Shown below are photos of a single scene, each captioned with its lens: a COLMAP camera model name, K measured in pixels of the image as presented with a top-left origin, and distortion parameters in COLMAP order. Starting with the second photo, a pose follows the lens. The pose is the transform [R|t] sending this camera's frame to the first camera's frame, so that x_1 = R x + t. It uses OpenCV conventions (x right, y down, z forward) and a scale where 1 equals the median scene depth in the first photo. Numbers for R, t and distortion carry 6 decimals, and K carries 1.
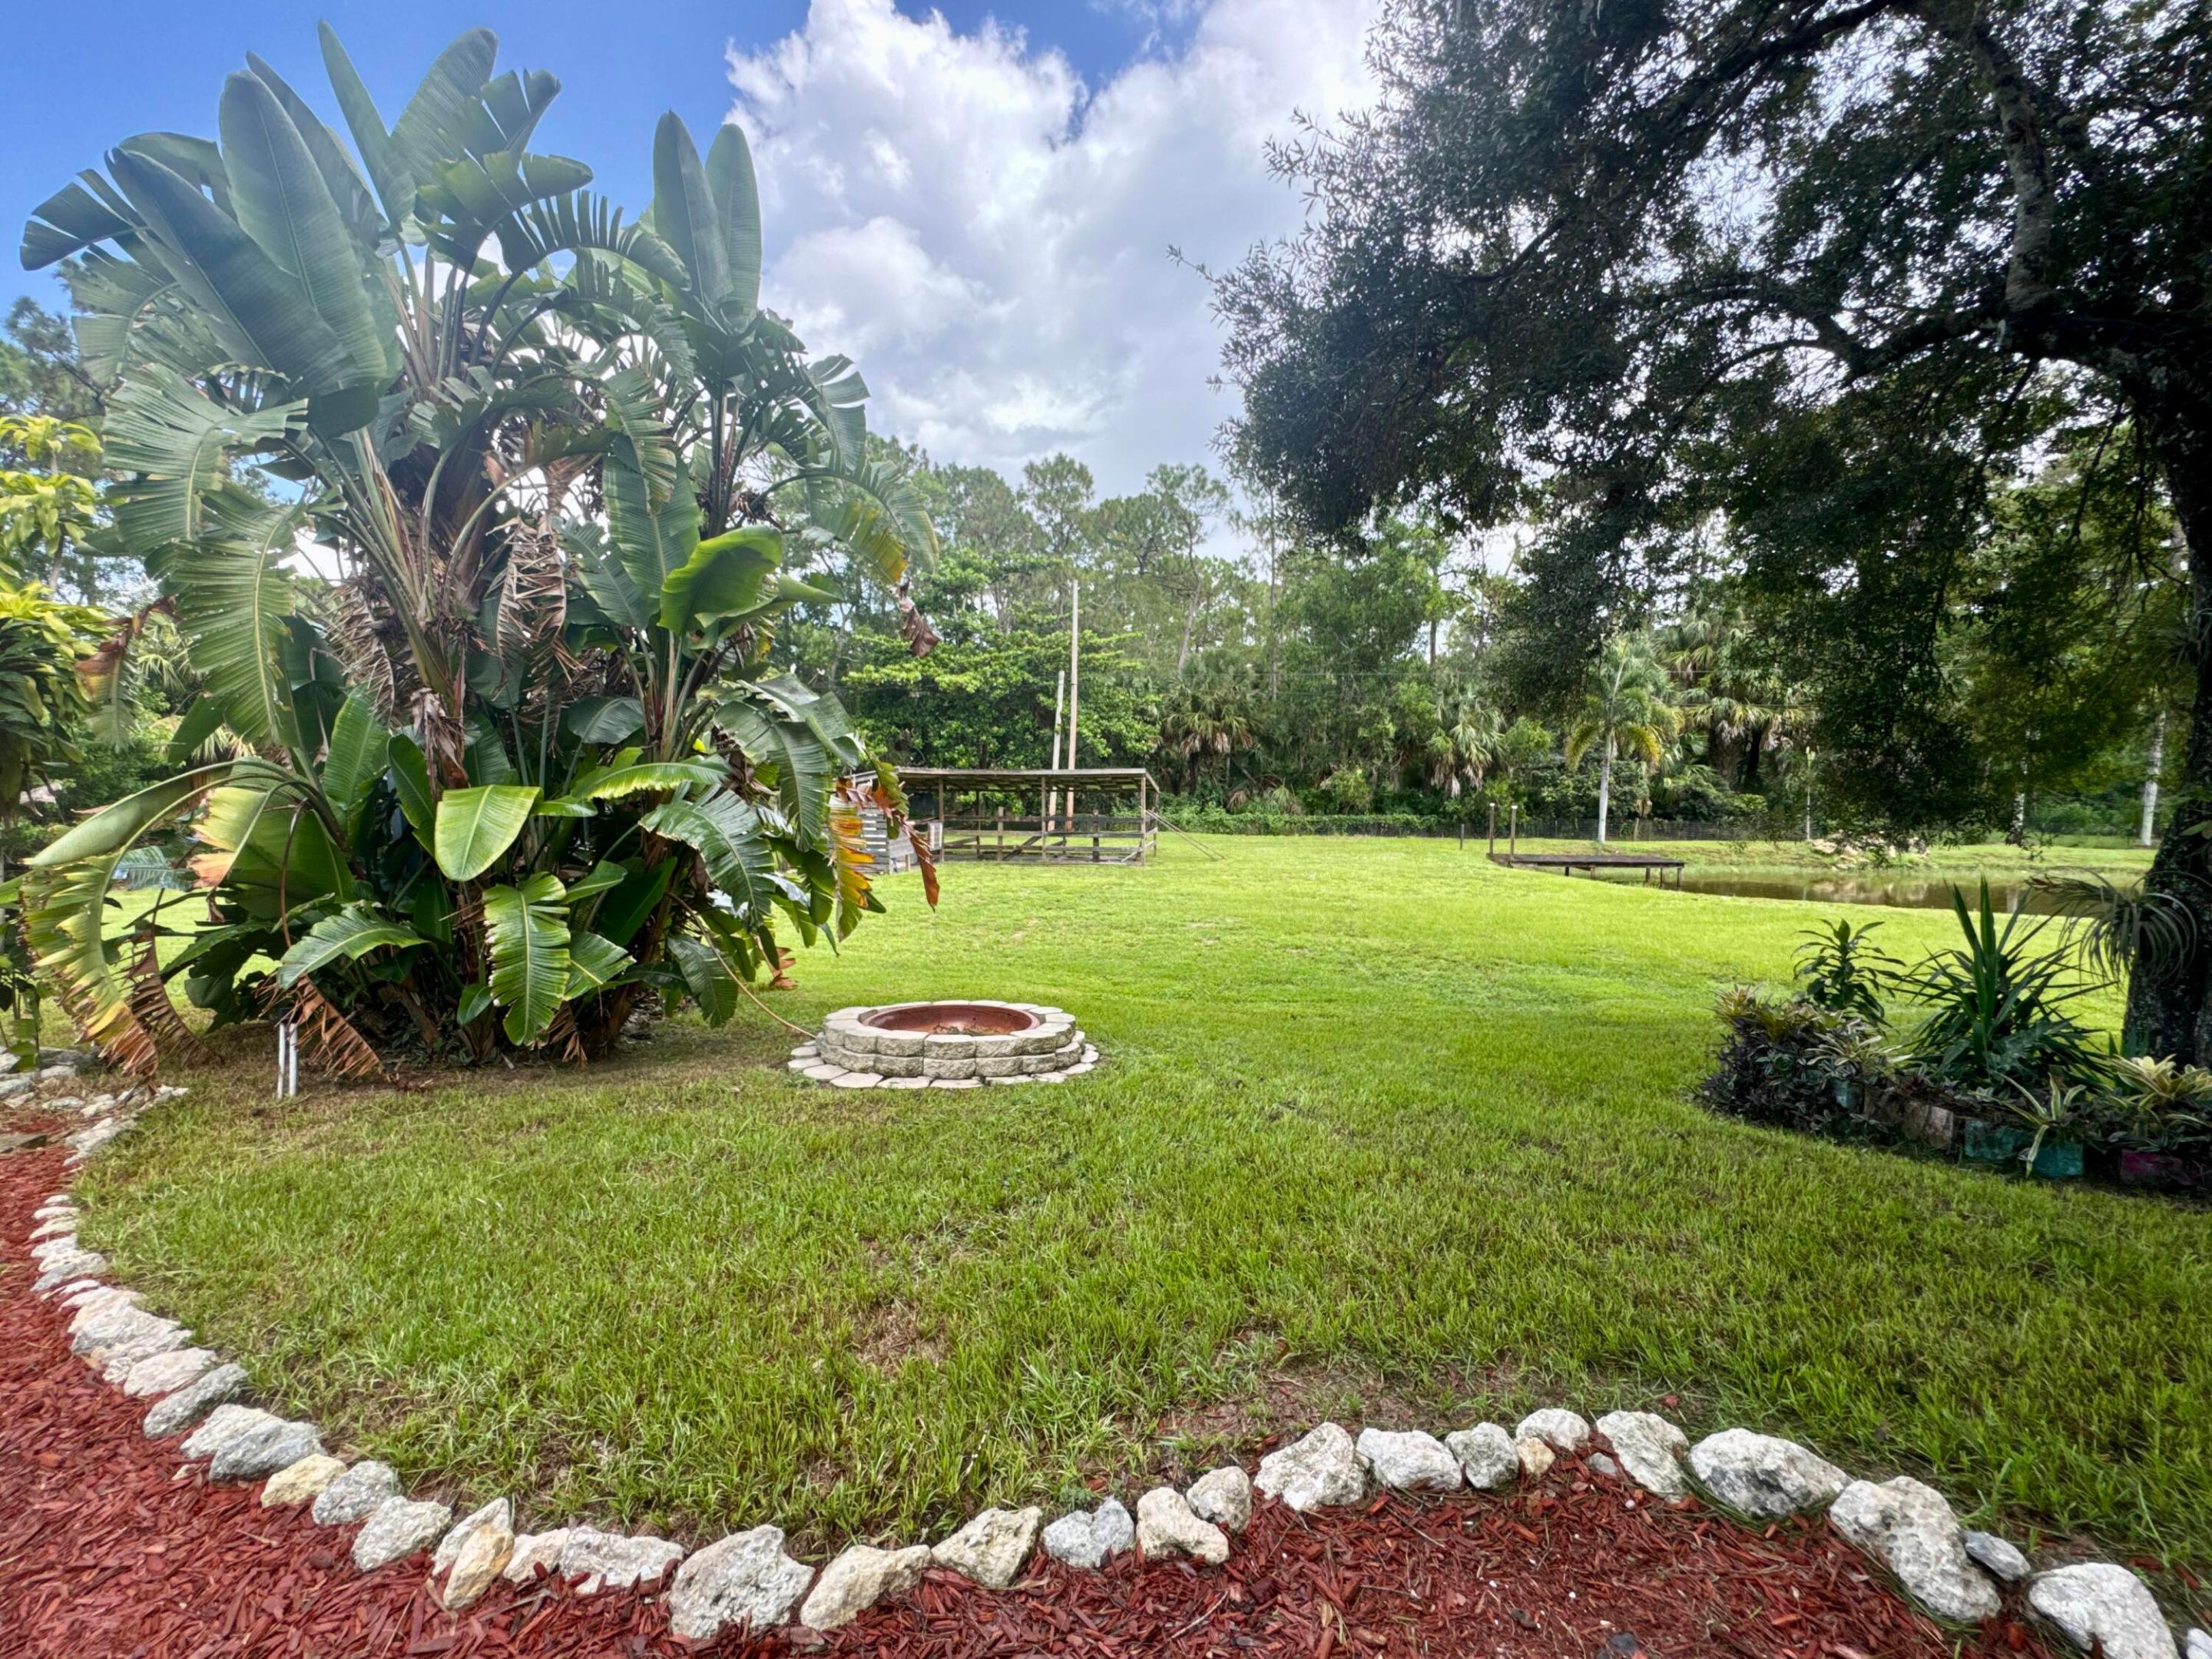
lens RADIAL K [[889.7, 0, 1105.7], [0, 889.7, 823.5], [0, 0, 1]] dist [-0.001382, -0.000177]
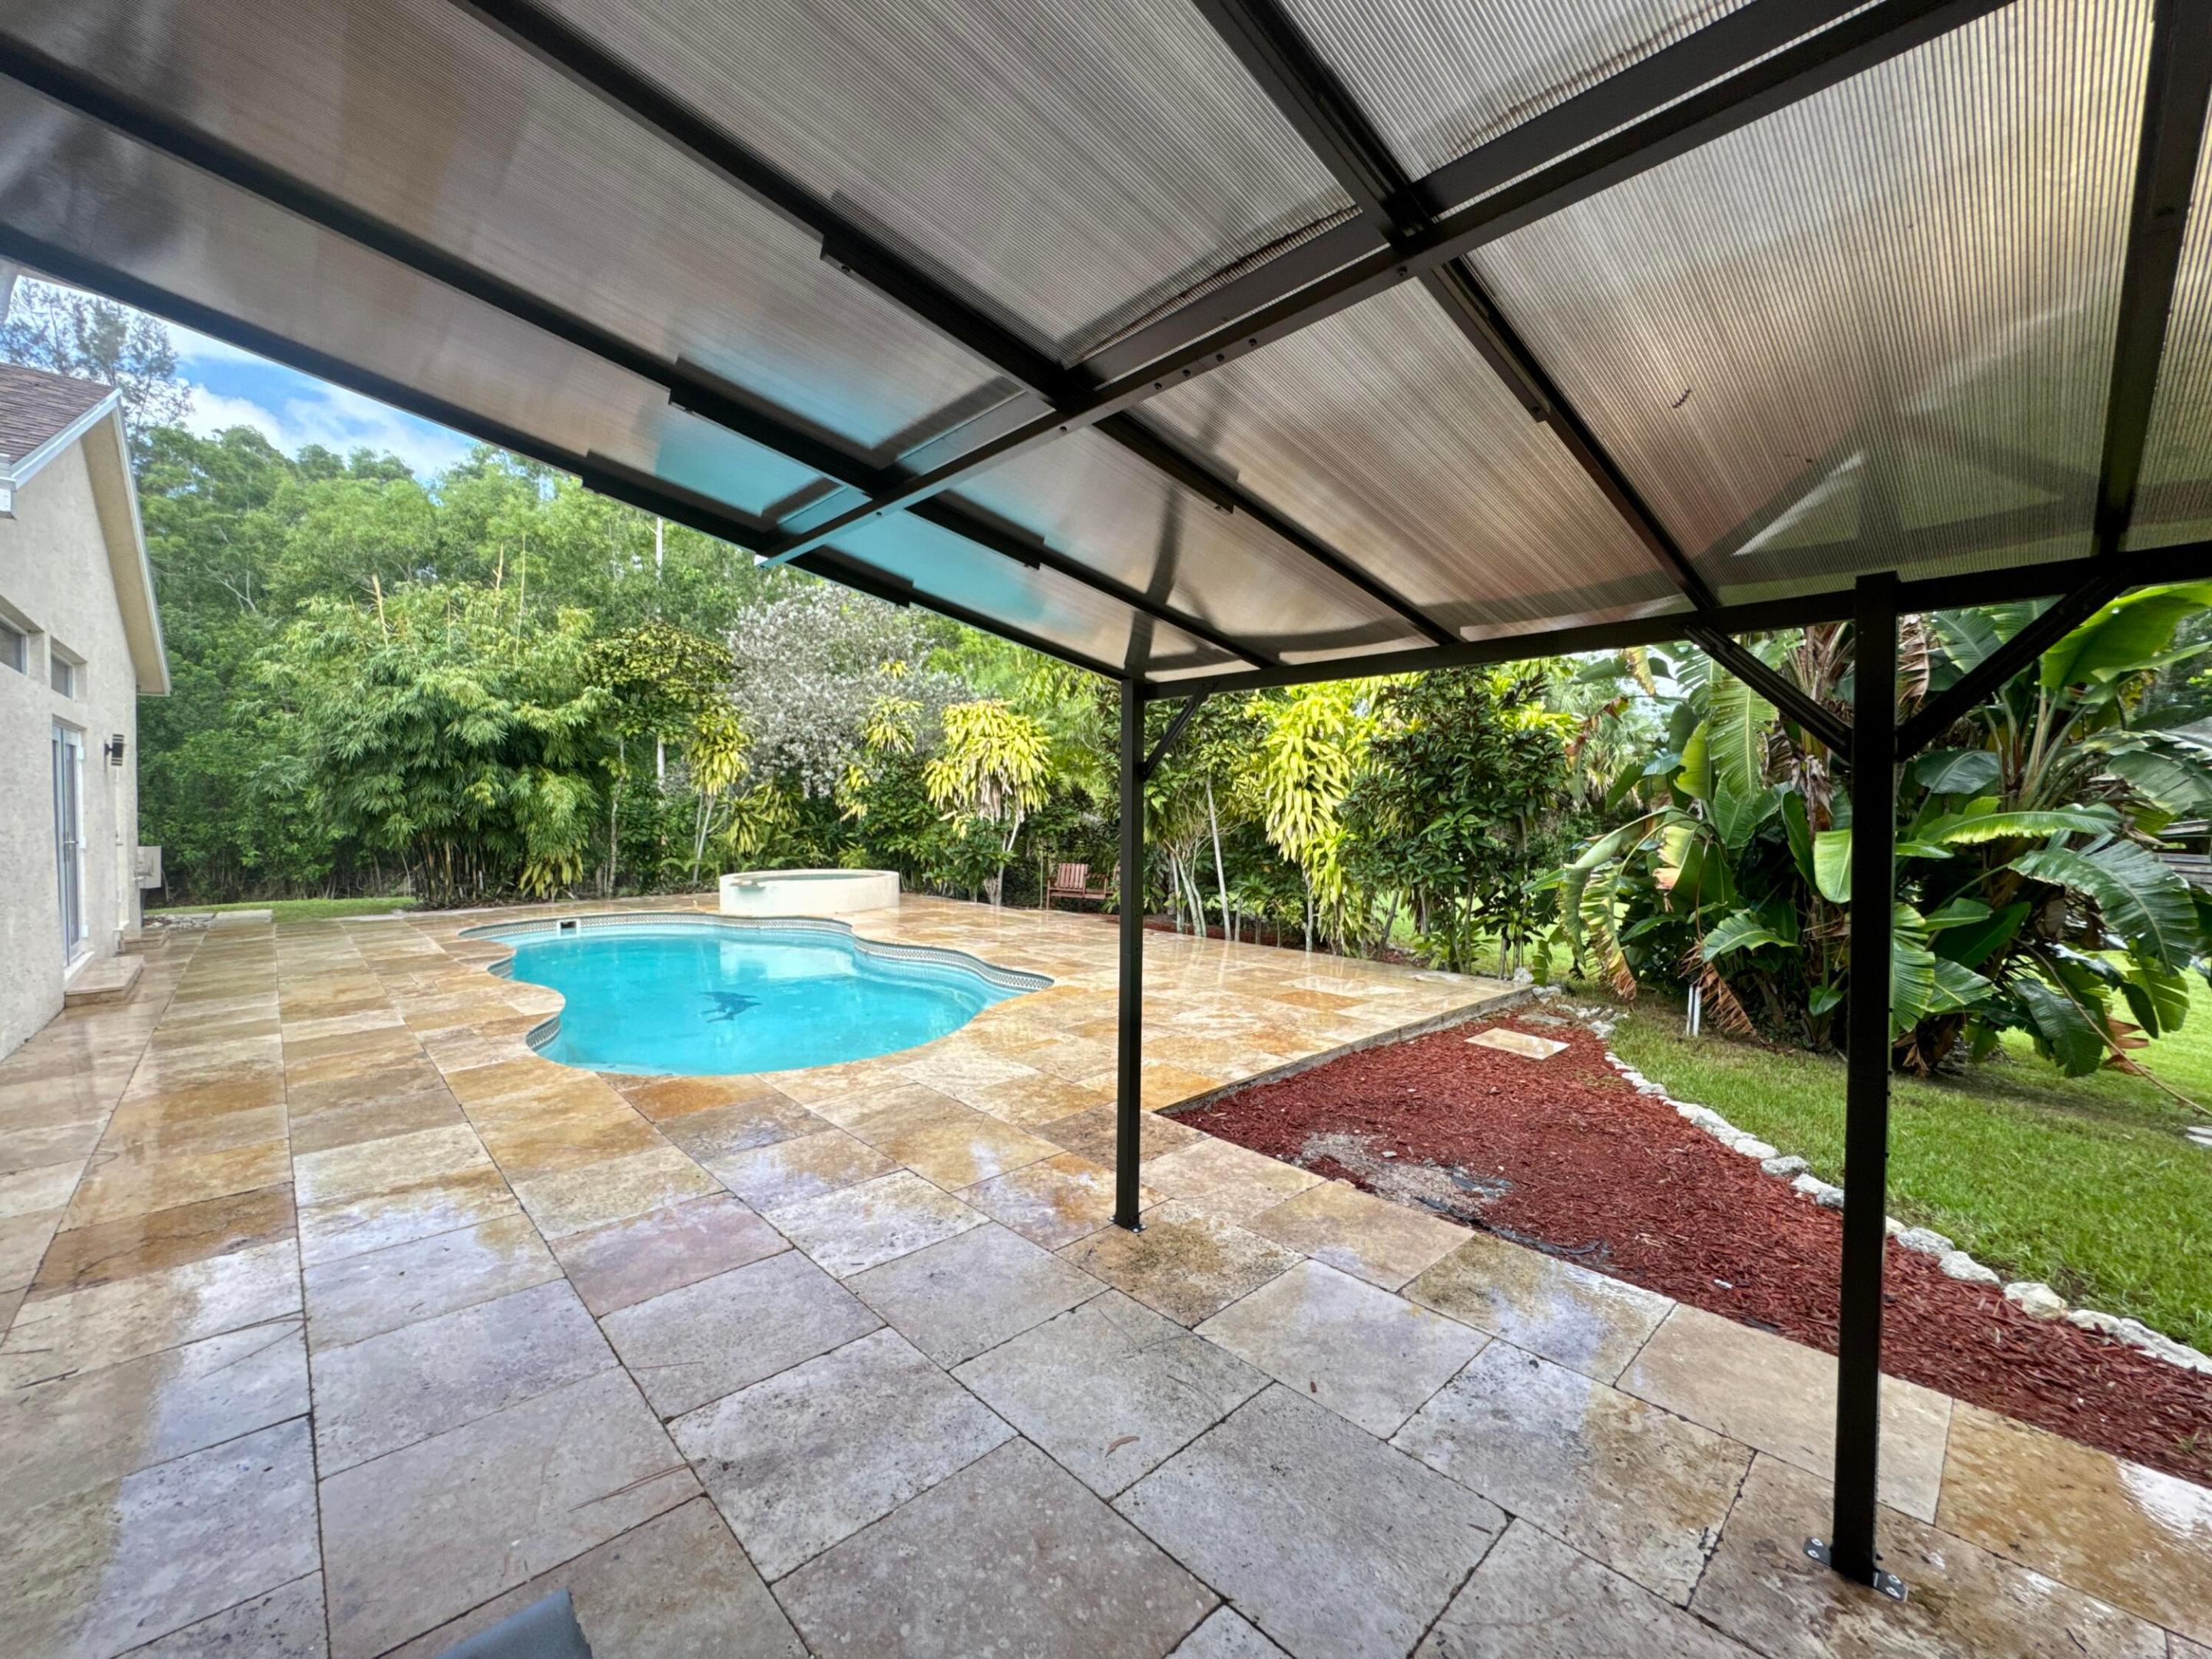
lens RADIAL K [[889.7, 0, 1105.7], [0, 889.7, 823.5], [0, 0, 1]] dist [-0.001382, -0.000177]
pose [[0.402745, 0.020792, -0.915076, 0.031514], [-0.058049, 0.998310, -0.002865, 0.014515], [0.913470, 0.054273, 0.403271, -0.482108]]
